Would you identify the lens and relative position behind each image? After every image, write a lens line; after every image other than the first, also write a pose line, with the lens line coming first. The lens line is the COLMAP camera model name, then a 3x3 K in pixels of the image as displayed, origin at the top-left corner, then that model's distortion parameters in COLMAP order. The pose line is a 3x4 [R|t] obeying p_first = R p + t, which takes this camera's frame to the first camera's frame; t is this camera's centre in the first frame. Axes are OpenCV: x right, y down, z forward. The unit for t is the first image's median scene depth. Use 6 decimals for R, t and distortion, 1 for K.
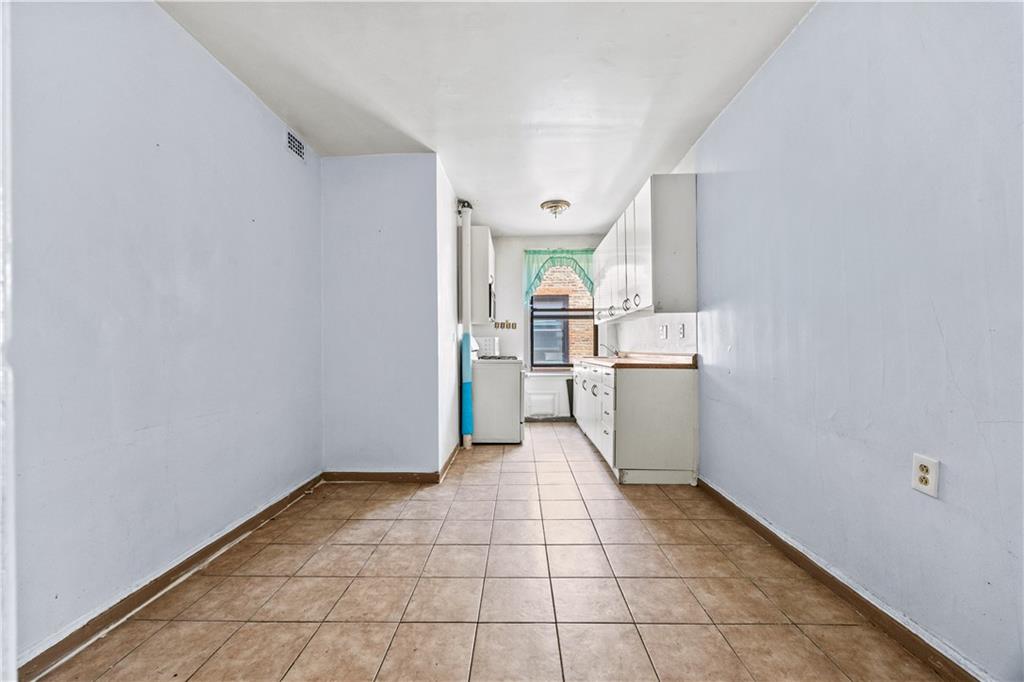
lens RADIAL K [[390.1, 0, 511.5], [0, 390.1, 345.7], [0, 0, 1]] dist [-0.007784, 0.000846]
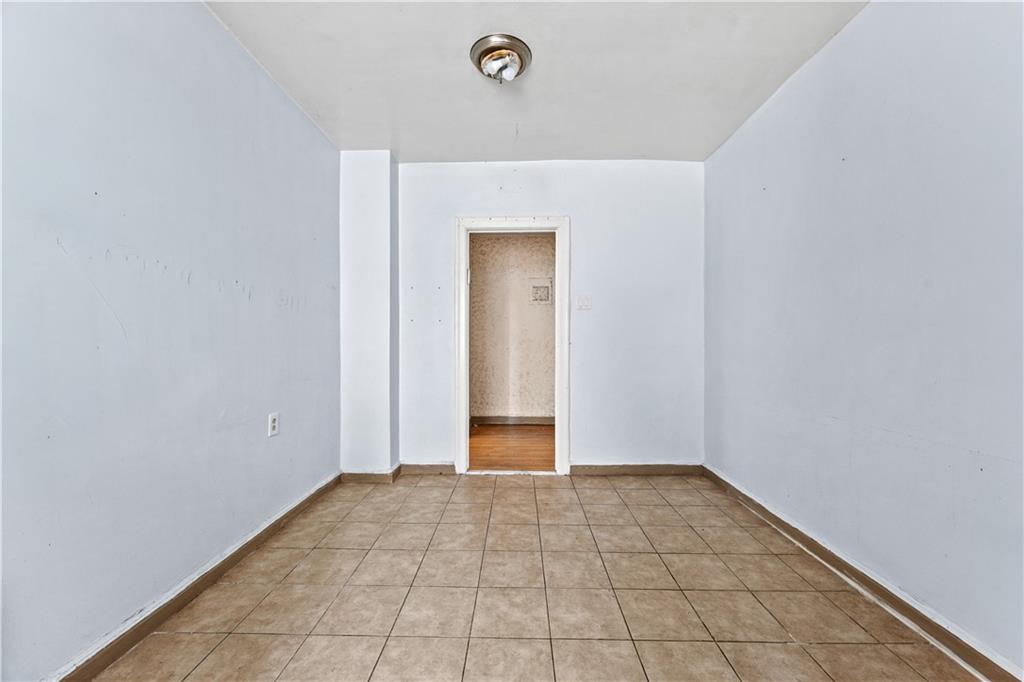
lens RADIAL K [[390.1, 0, 511.1], [0, 390.1, 340.8], [0, 0, 1]] dist [-0.007784, 0.000846]
pose [[-0.999975, 0.006959, 0.001322, 0.006402], [0.006946, 0.999934, -0.009201, -0.006414], [-0.001386, -0.009191, -0.999957, 1.260317]]
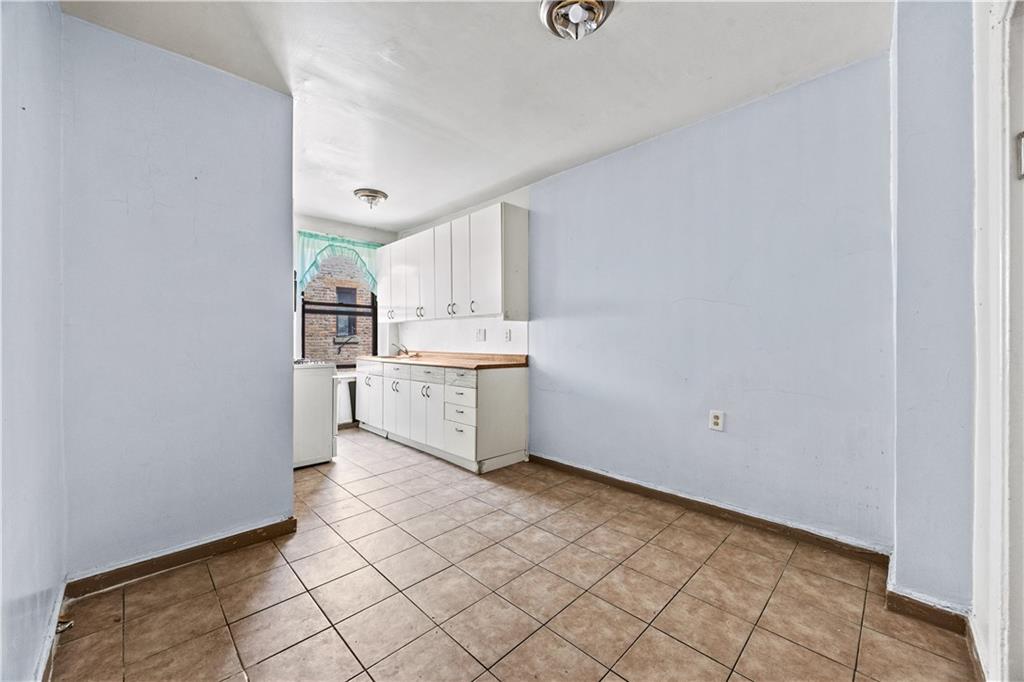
lens RADIAL K [[390.1, 0, 511.2], [0, 390.1, 337.5], [0, 0, 1]] dist [-0.007784, 0.000846]
pose [[0.695114, 0.008231, 0.718853, -0.482492], [-0.007187, 0.999964, -0.004500, -0.029999], [-0.718864, -0.002038, 0.695148, 0.179411]]
